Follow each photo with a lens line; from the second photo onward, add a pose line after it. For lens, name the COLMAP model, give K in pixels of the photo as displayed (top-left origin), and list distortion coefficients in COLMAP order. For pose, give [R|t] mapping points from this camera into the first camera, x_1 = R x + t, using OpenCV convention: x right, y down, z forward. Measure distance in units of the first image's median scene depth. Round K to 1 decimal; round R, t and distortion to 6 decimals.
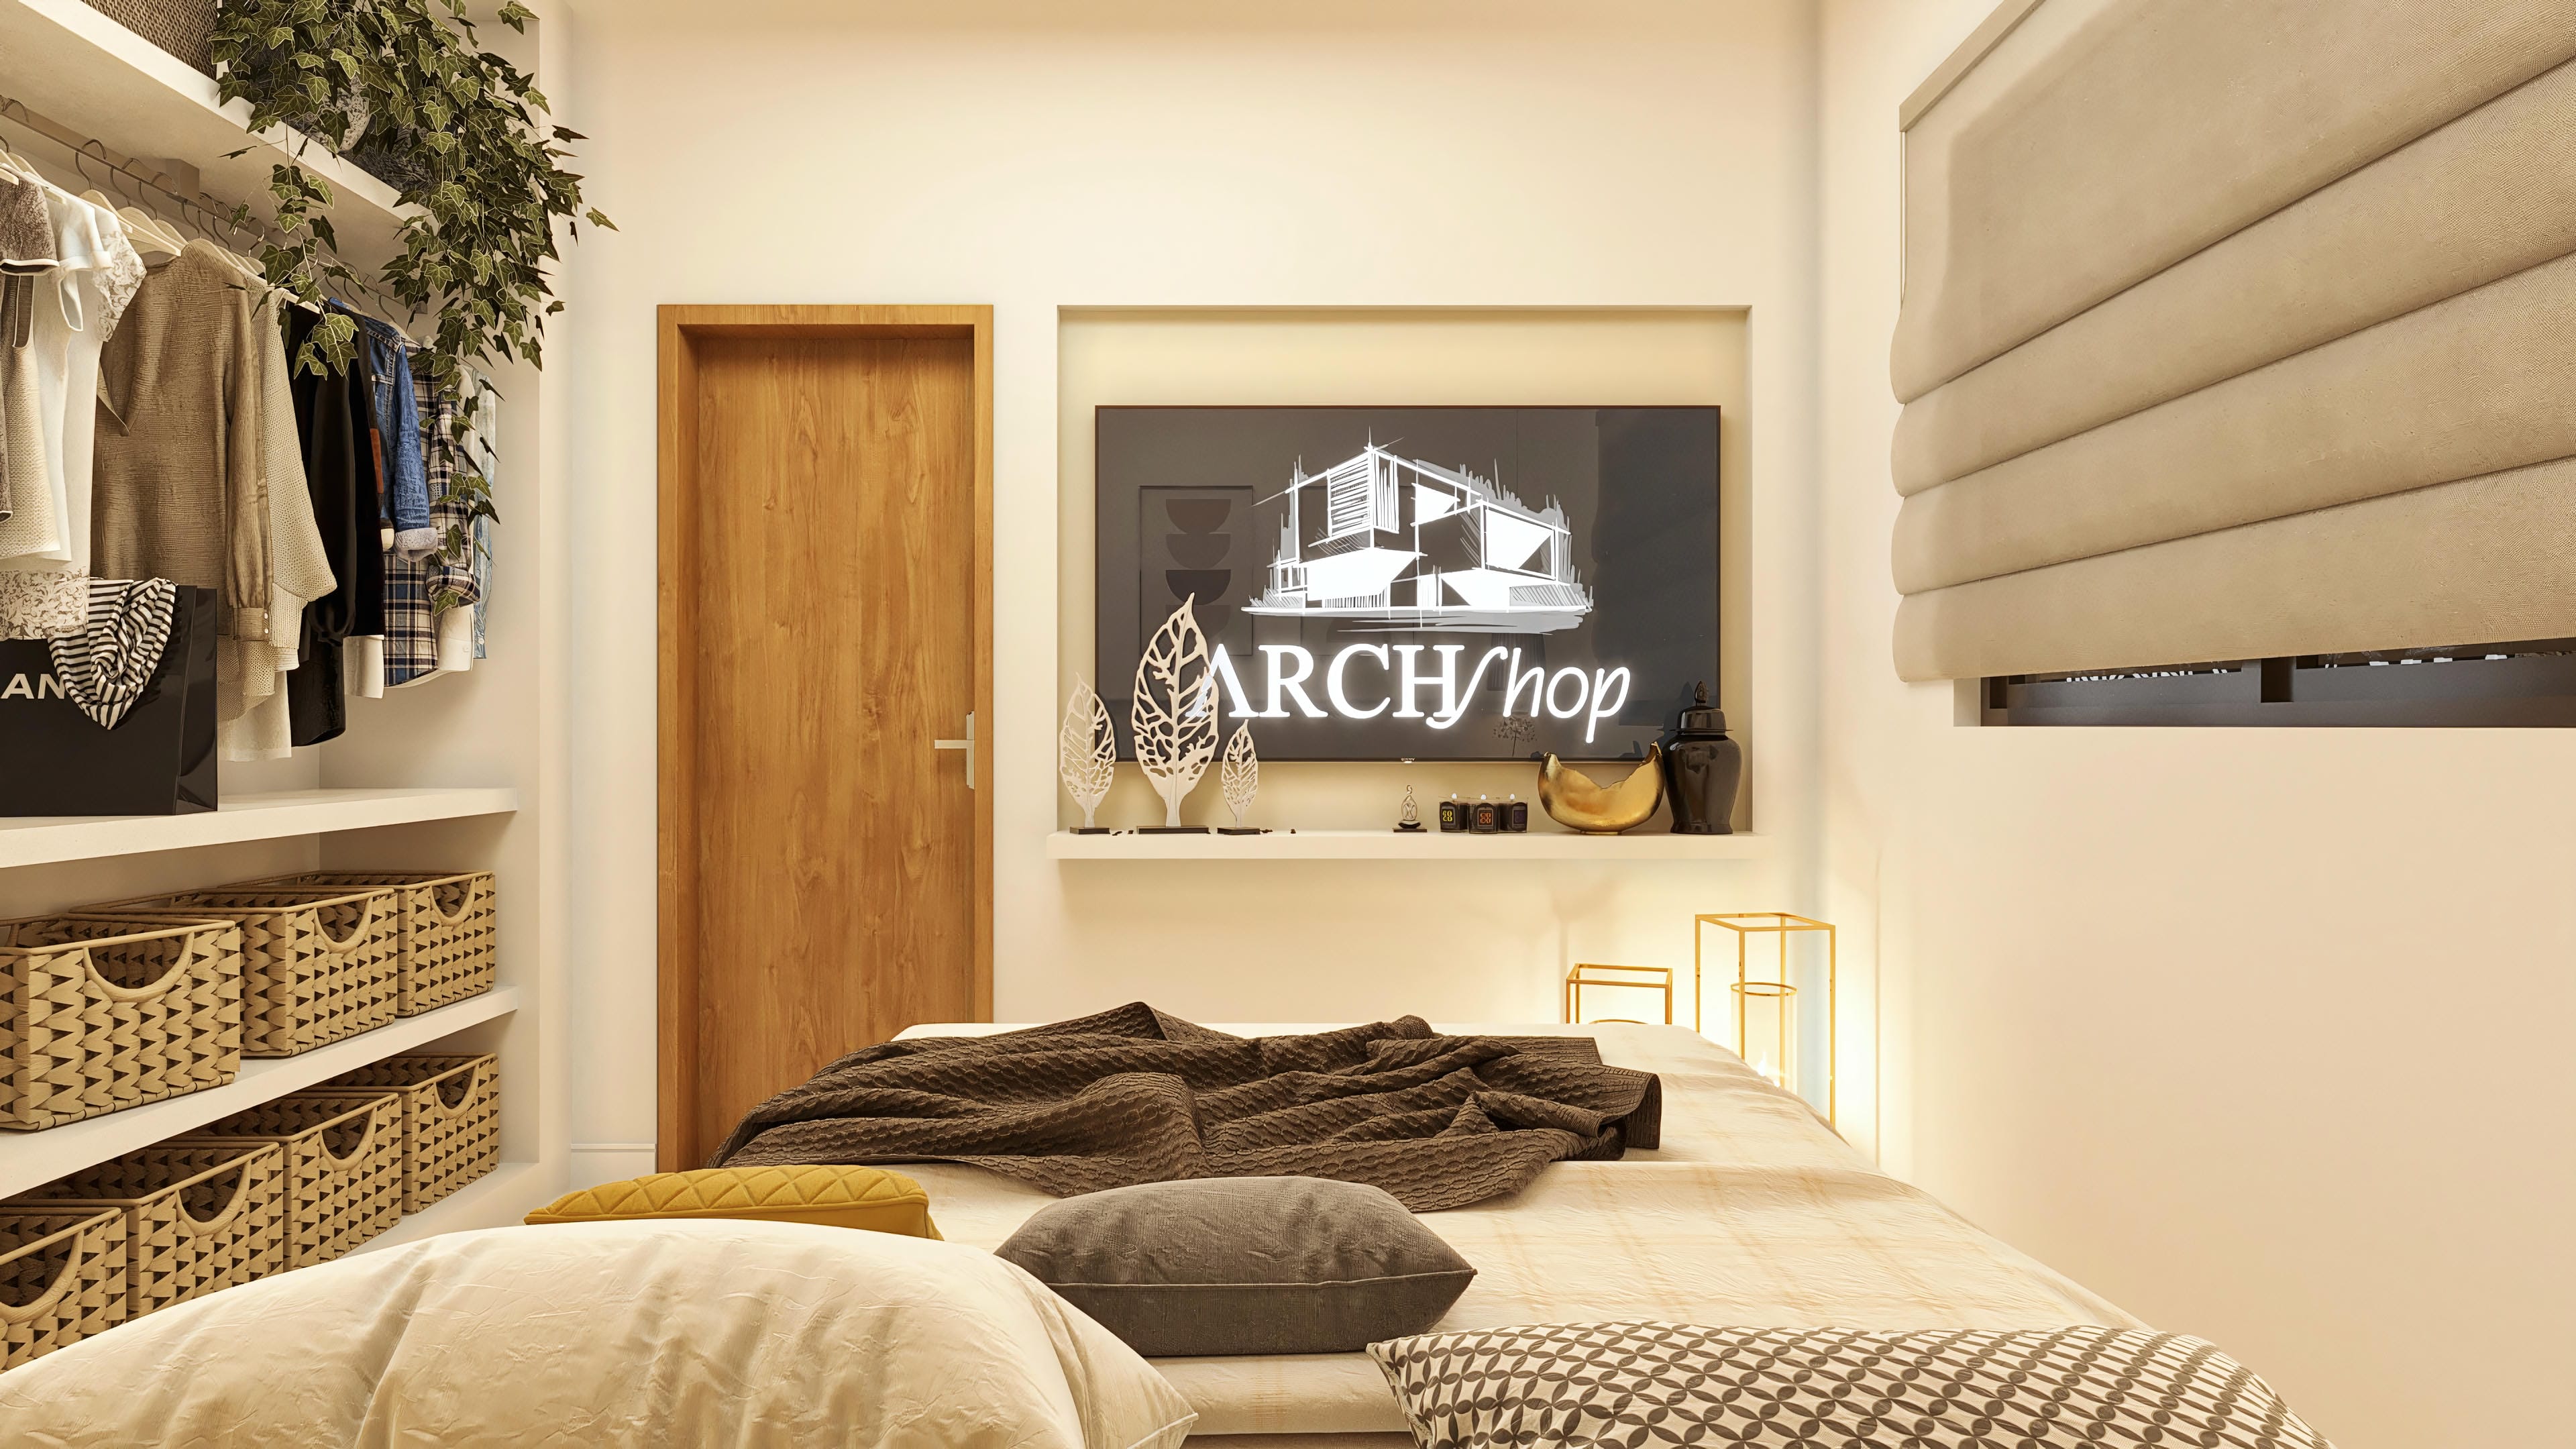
lens RADIAL K [[1437.2, 0, 1288.0], [0, 1437.2, 724.5], [0, 0, 1]] dist [0.005527, 0.001857]
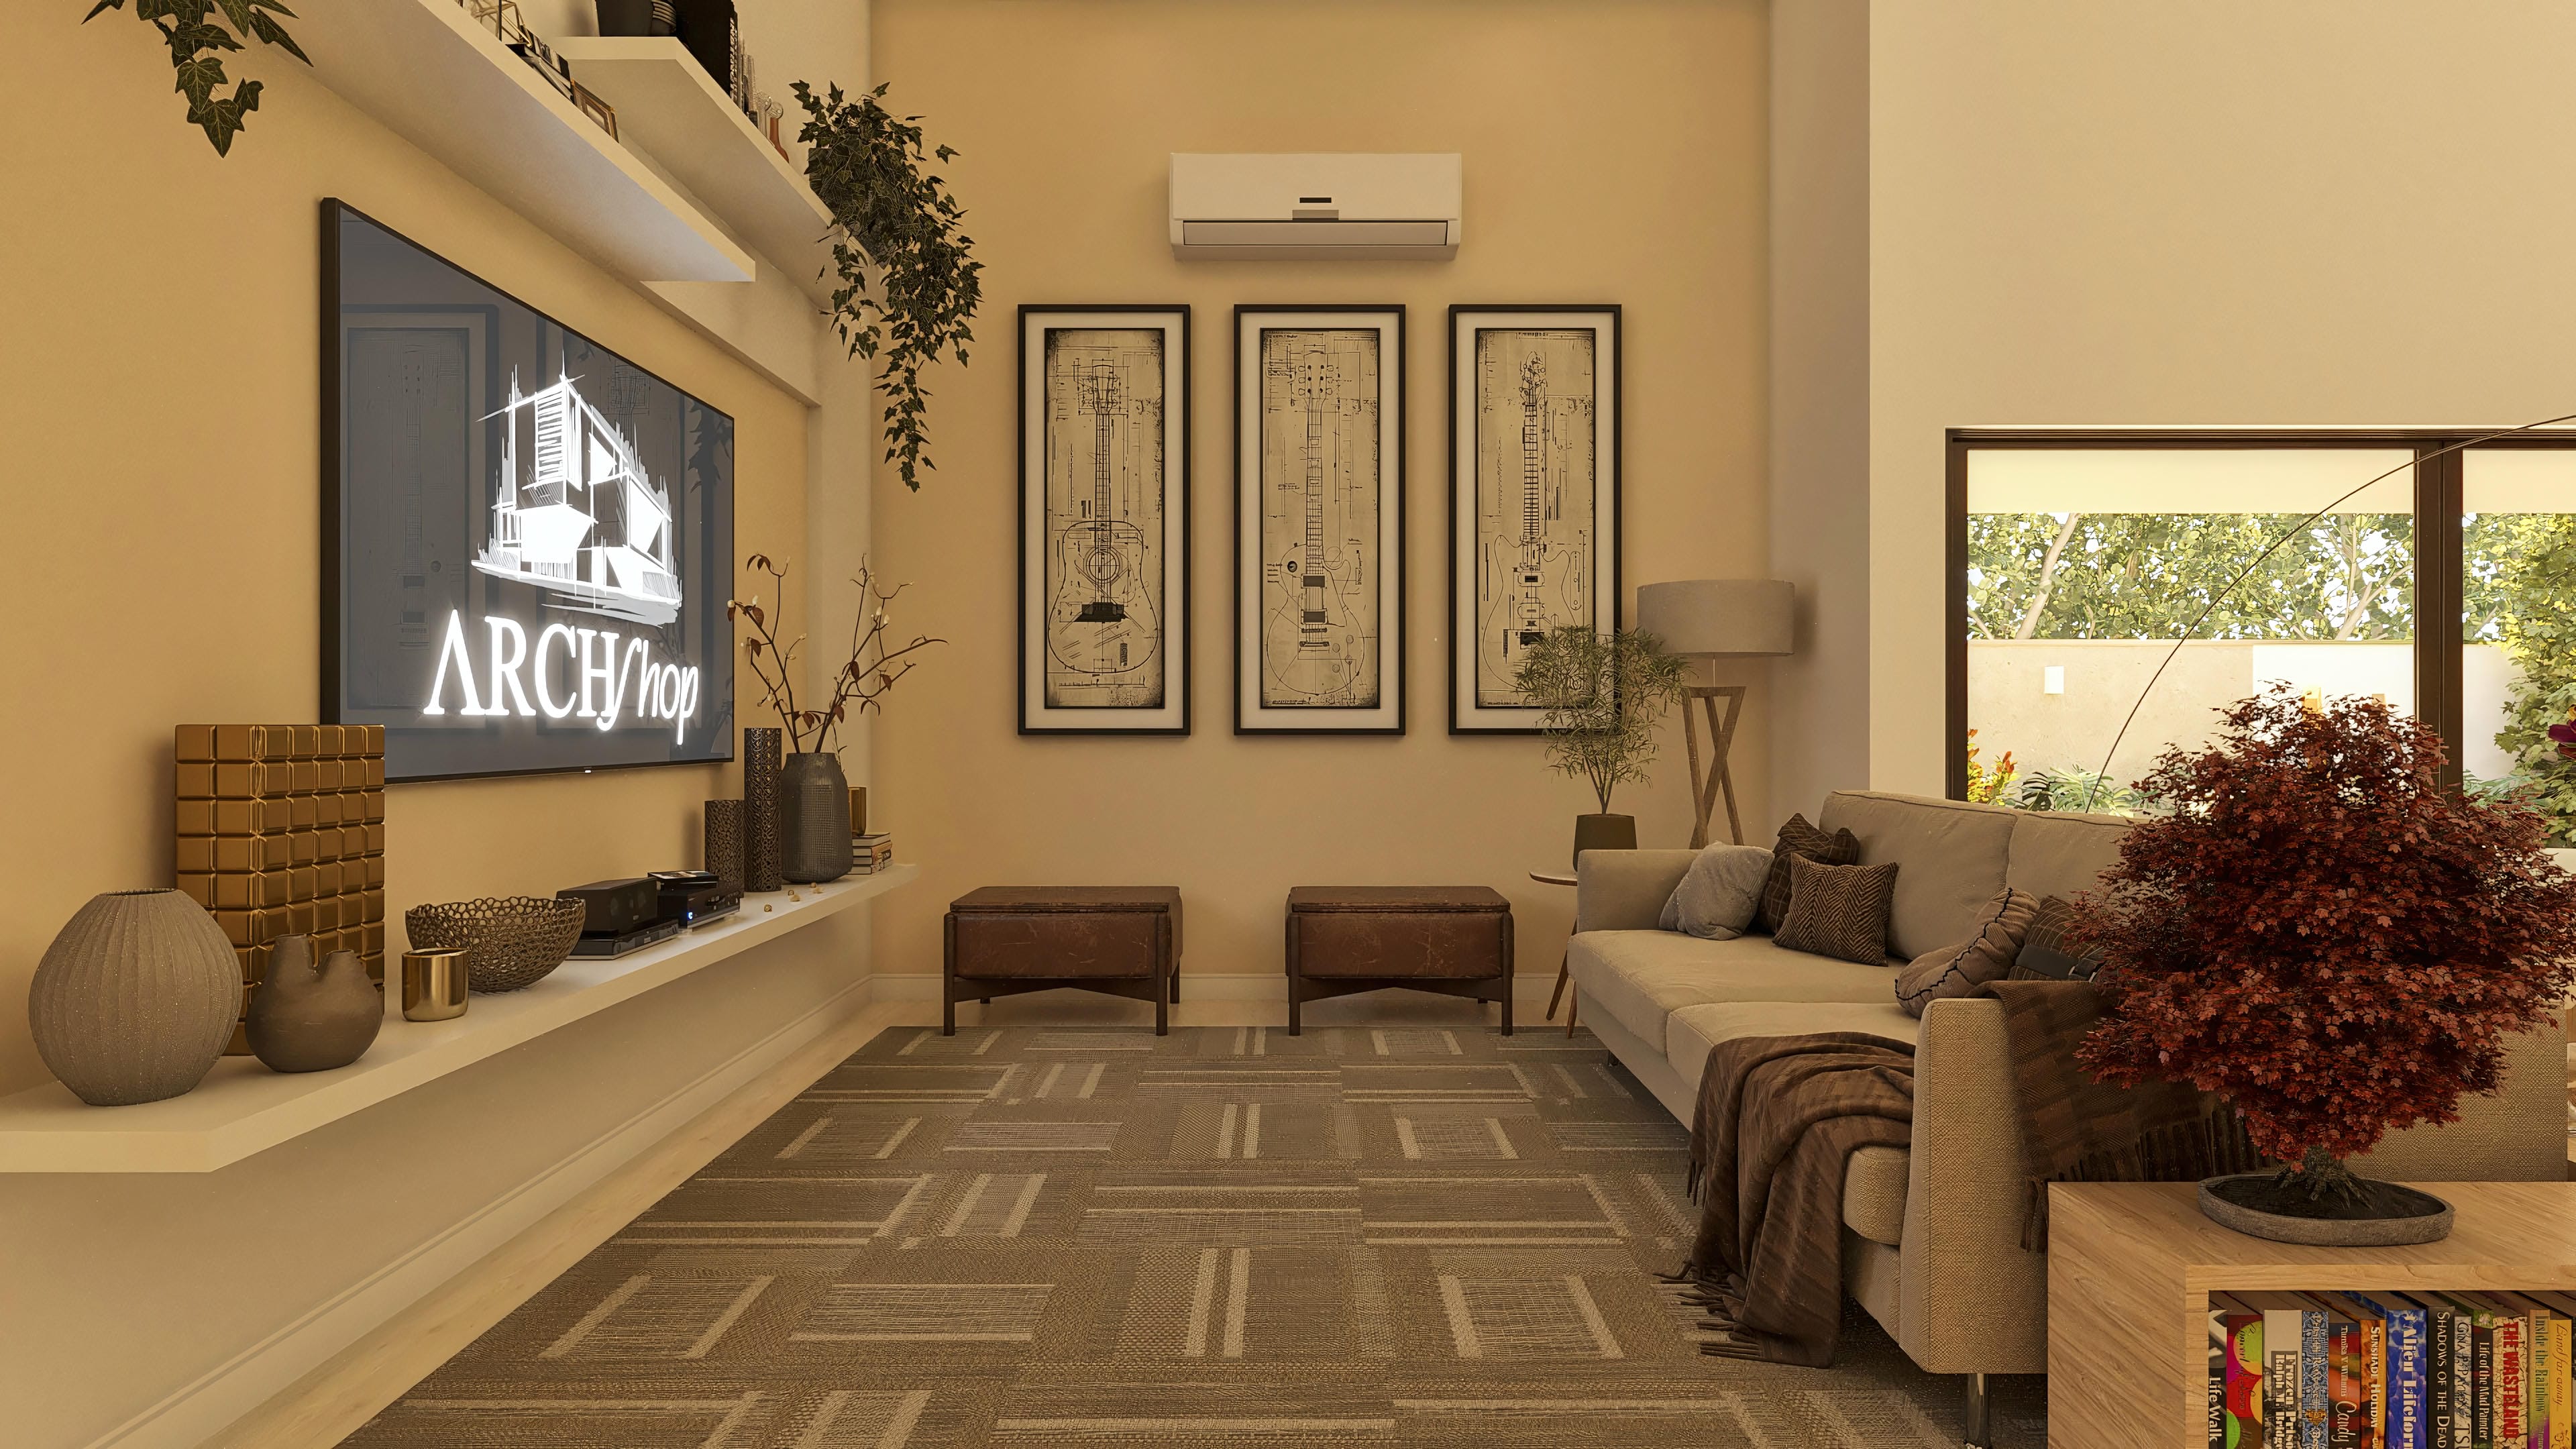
lens RADIAL K [[1437.2, 0, 1288.0], [0, 1437.2, 724.5], [0, 0, 1]] dist [0.005527, 0.001857]
pose [[0.003329, 0.000198, 0.999994, -0.738845], [-0.001215, 0.999999, -0.000194, -0.000935], [-0.999994, -0.001215, 0.003330, 0.595974]]
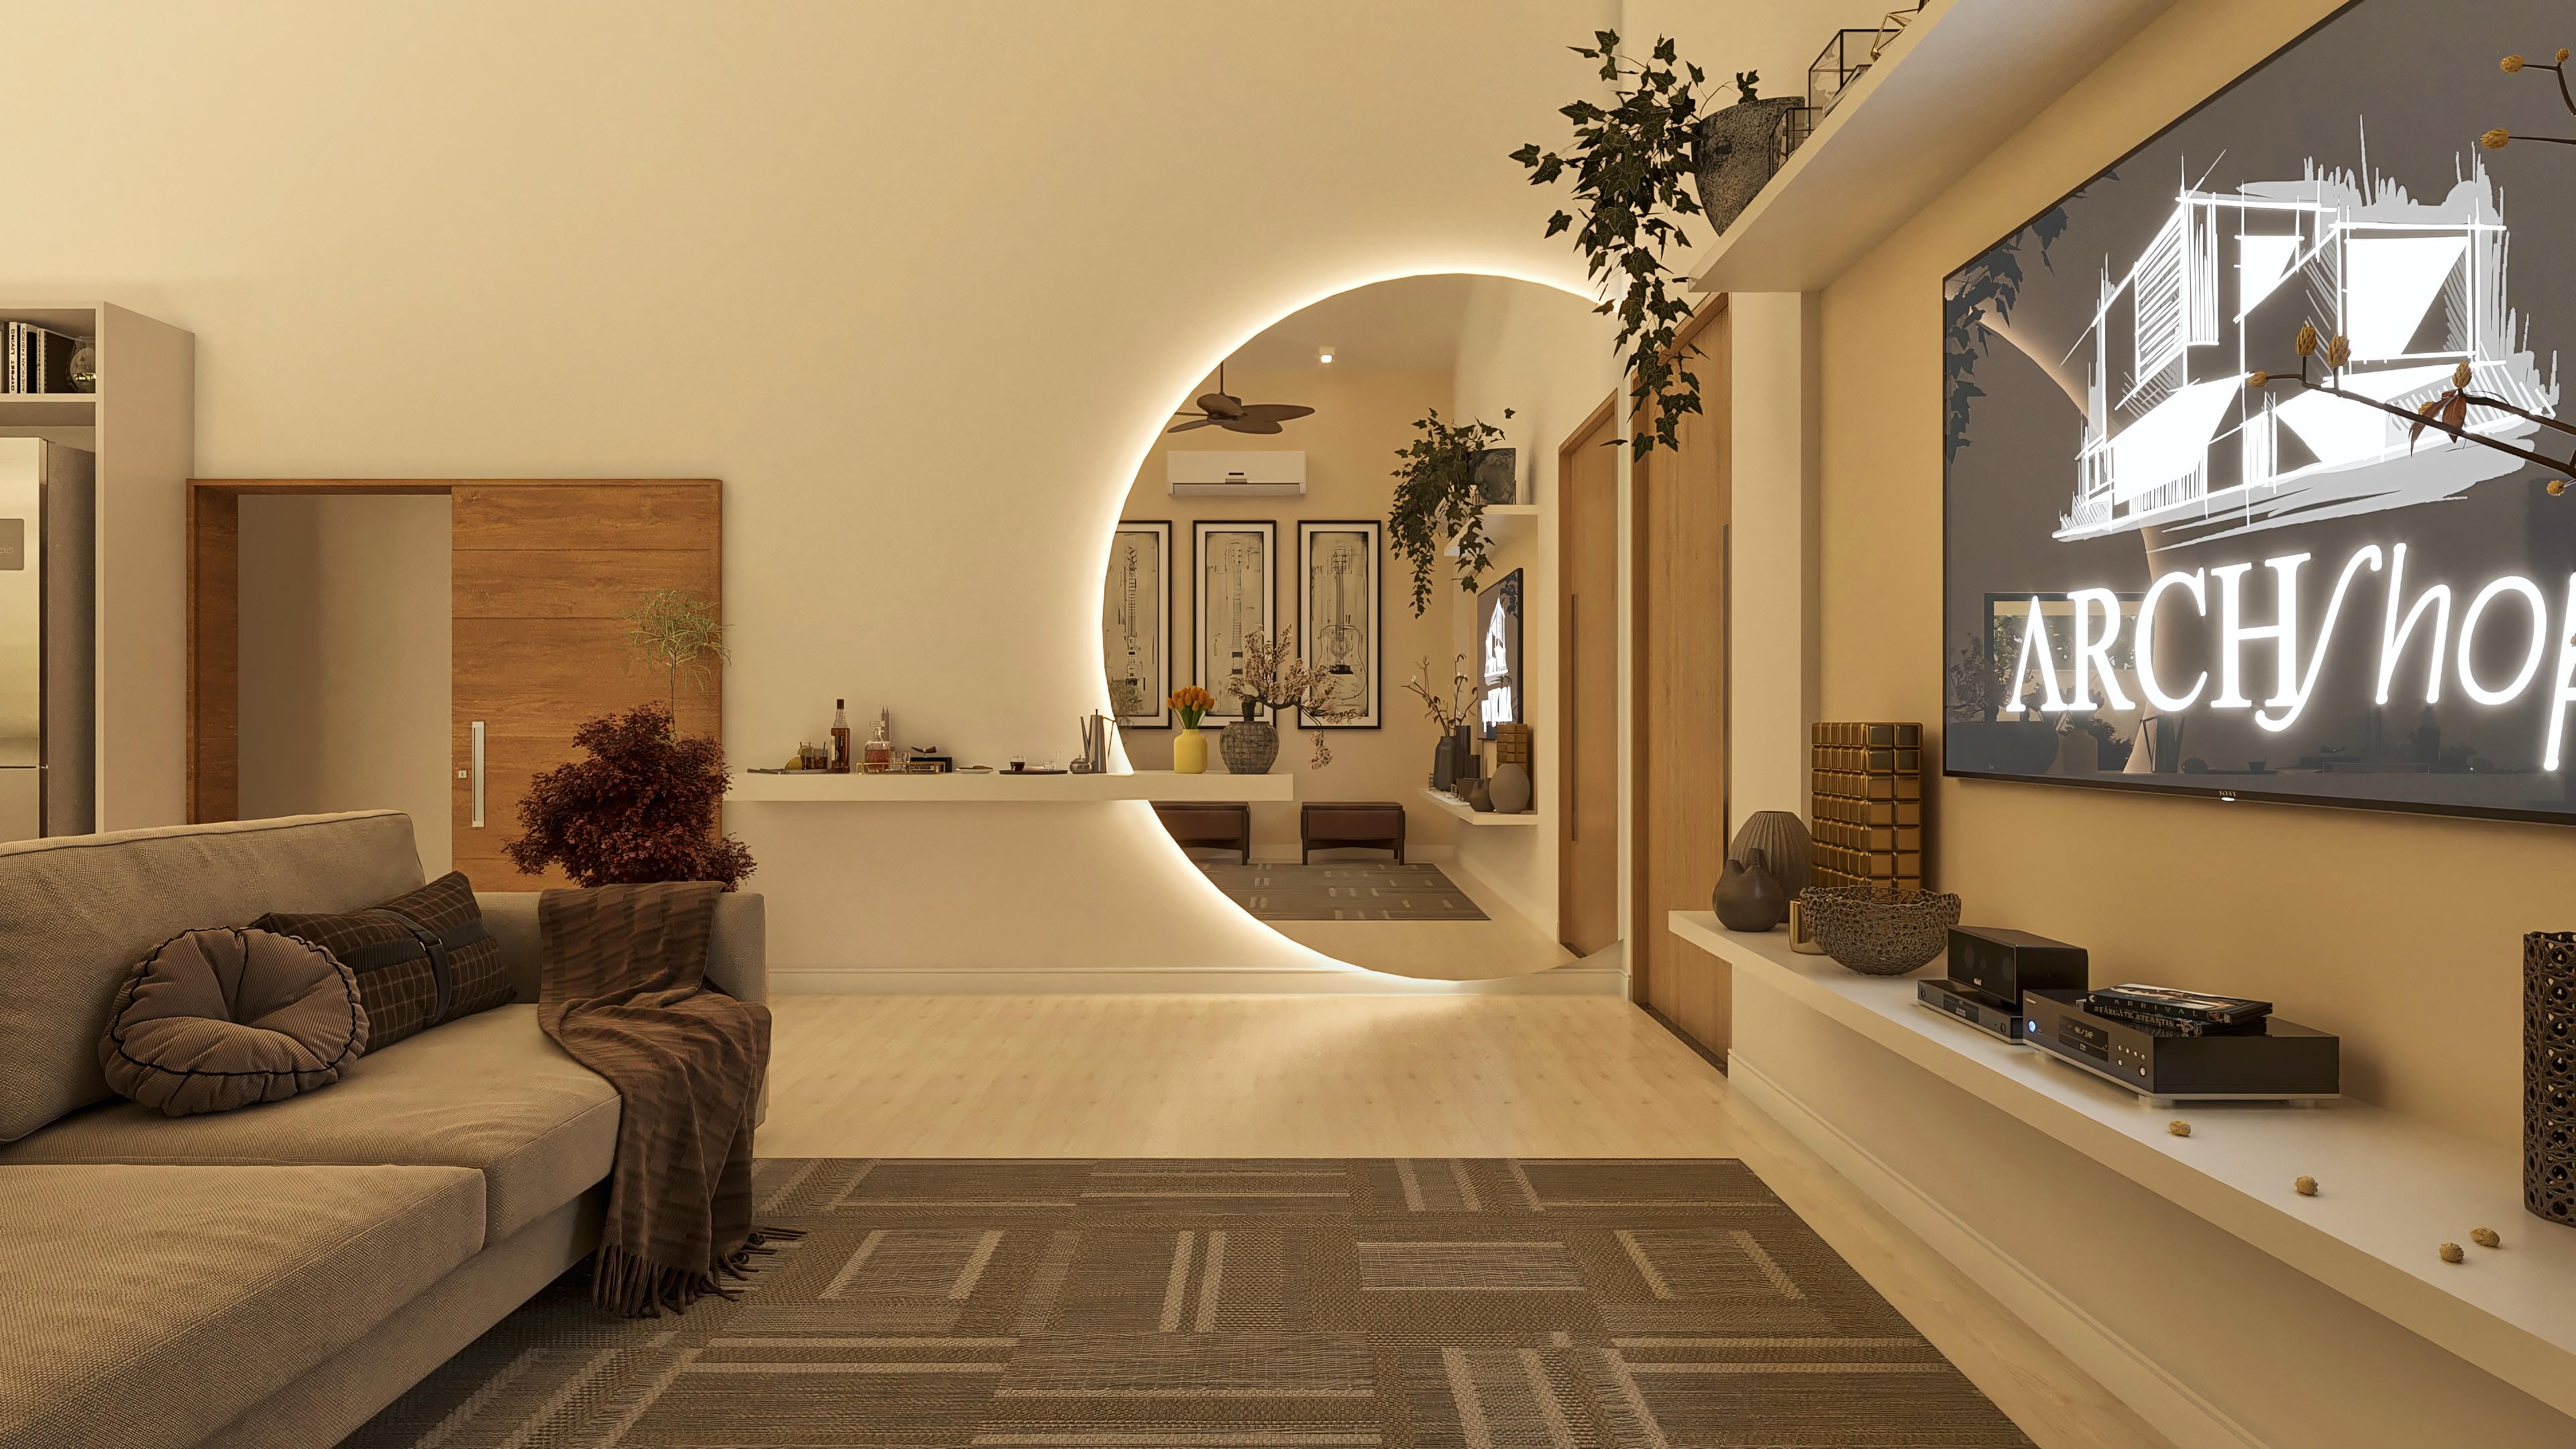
lens RADIAL K [[1437.2, 0, 1288.0], [0, 1437.2, 724.5], [0, 0, 1]] dist [0.005527, 0.001857]
pose [[-0.004752, 0.001206, -0.999988, 0.584830], [0.001670, 0.999998, 0.001198, -0.000784], [0.999987, -0.001665, -0.004754, 0.675708]]
